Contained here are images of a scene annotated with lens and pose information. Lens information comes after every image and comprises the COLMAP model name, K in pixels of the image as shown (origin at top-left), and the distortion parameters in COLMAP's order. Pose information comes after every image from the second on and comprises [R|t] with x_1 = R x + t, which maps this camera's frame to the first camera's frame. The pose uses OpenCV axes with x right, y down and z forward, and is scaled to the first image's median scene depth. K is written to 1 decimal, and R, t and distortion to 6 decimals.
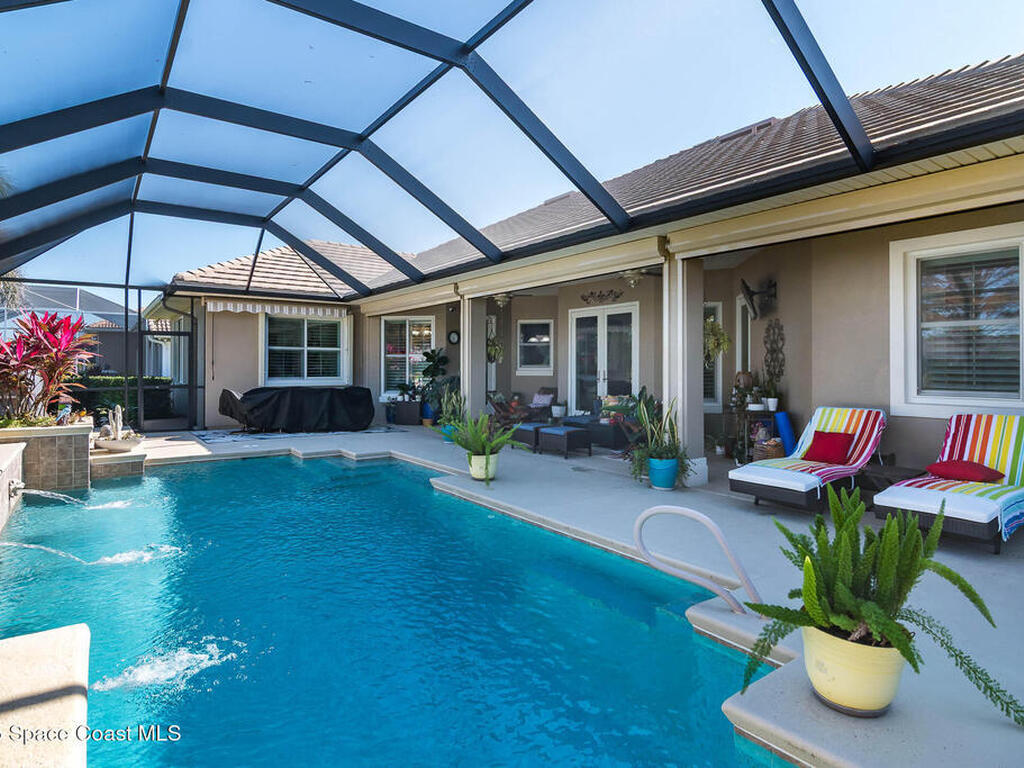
lens RADIAL K [[542.2, 0, 510.9], [0, 542.2, 376.3], [0, 0, 1]] dist [-0.002368, -0.000598]
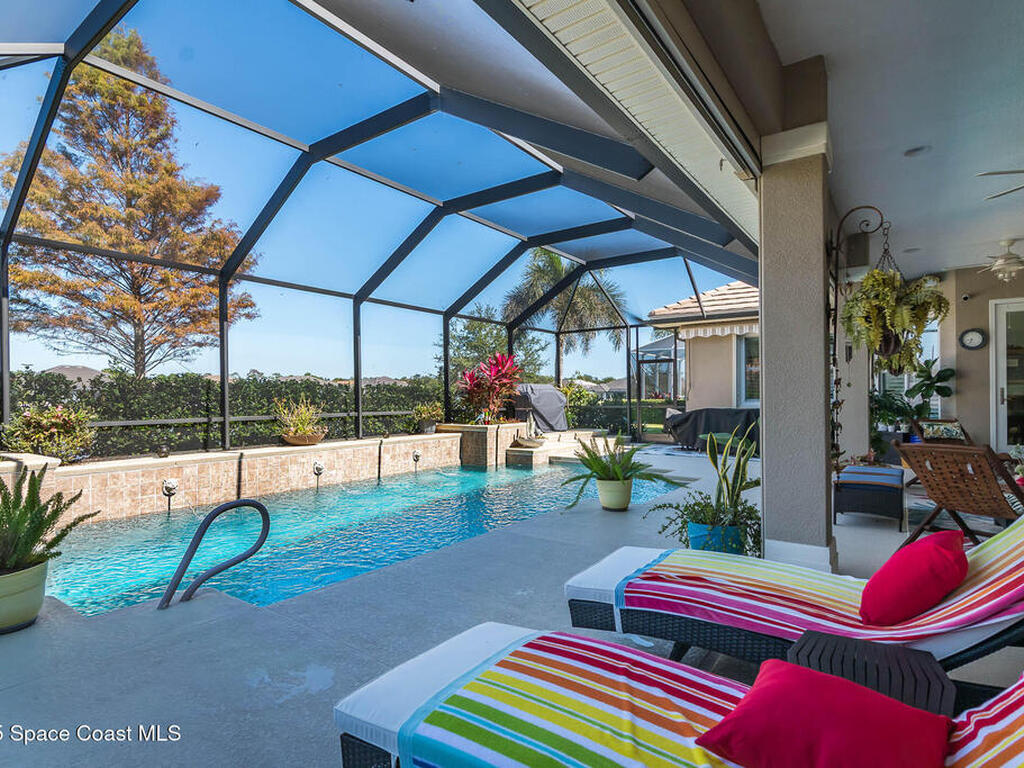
lens RADIAL K [[542.2, 0, 511.2], [0, 542.2, 387.9], [0, 0, 1]] dist [-0.002368, -0.000598]
pose [[0.280904, -0.012443, -0.959655, 0.394091], [-0.011186, 0.999806, -0.016238, 0.002920], [0.959671, 0.015296, 0.280710, 0.332878]]
